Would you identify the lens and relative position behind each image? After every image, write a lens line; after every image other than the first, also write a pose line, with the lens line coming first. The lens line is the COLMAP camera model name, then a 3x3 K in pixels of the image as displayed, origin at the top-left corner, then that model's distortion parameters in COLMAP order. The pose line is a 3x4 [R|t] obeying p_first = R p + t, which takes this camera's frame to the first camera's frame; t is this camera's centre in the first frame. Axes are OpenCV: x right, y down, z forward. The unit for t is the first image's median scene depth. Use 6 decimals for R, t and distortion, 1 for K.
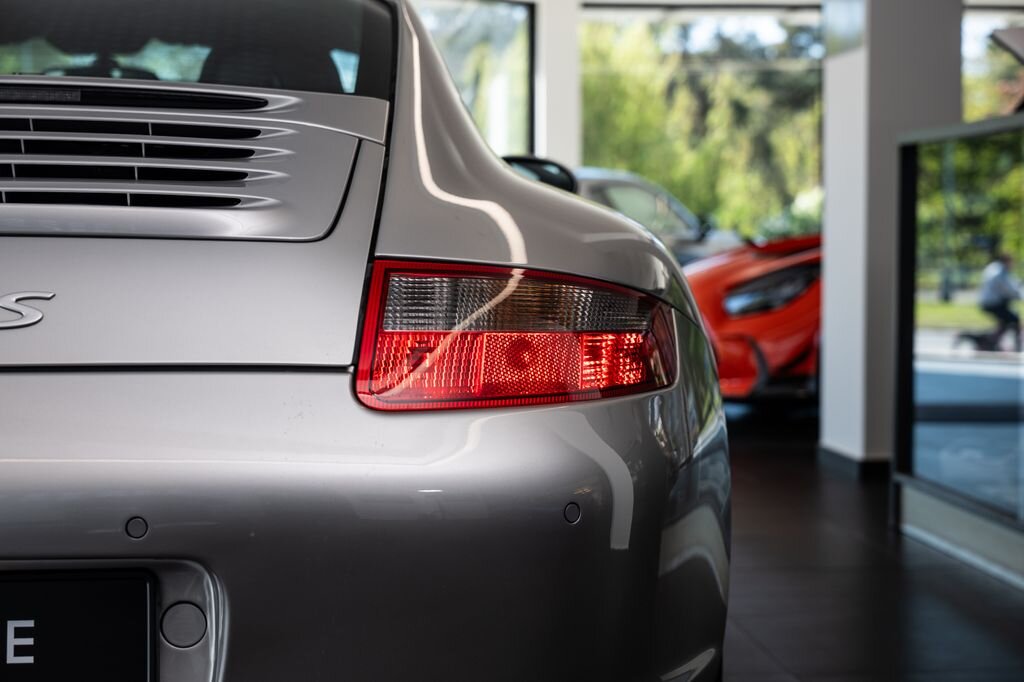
lens RADIAL K [[2120.4, 0, 510.2], [0, 2120.4, 340.4], [0, 0, 1]] dist [0.031817, 0.000000]
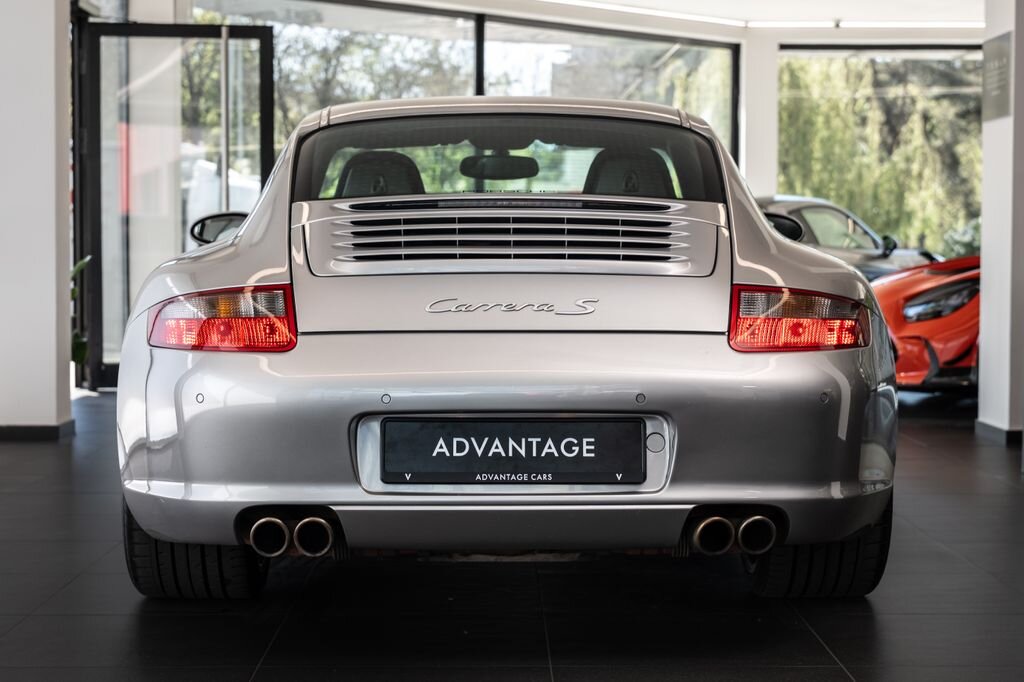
lens RADIAL K [[2113.7, 0, 515.1], [0, 2113.7, 342.7], [0, 0, 1]] dist [0.001906, 0.000000]
pose [[0.996429, 0.007593, -0.084093, -0.095202], [-0.007825, 0.999966, -0.002435, 0.026456], [0.084072, 0.003085, 0.996455, -1.106839]]
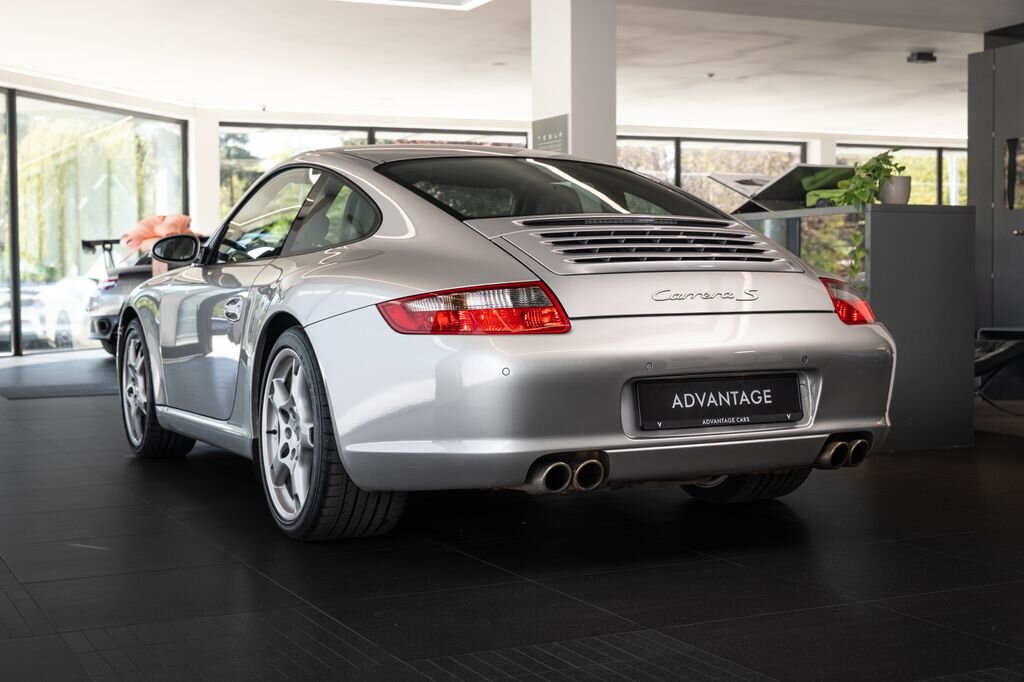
lens RADIAL K [[1488.4, 0, 512.0], [0, 1488.4, 341.8], [0, 0, 1]] dist [0.041343, 0.000000]
pose [[0.942531, -0.023576, 0.333285, -1.114157], [0.024236, 0.999704, 0.002178, 0.036537], [-0.333238, 0.006024, 0.942824, -0.833482]]
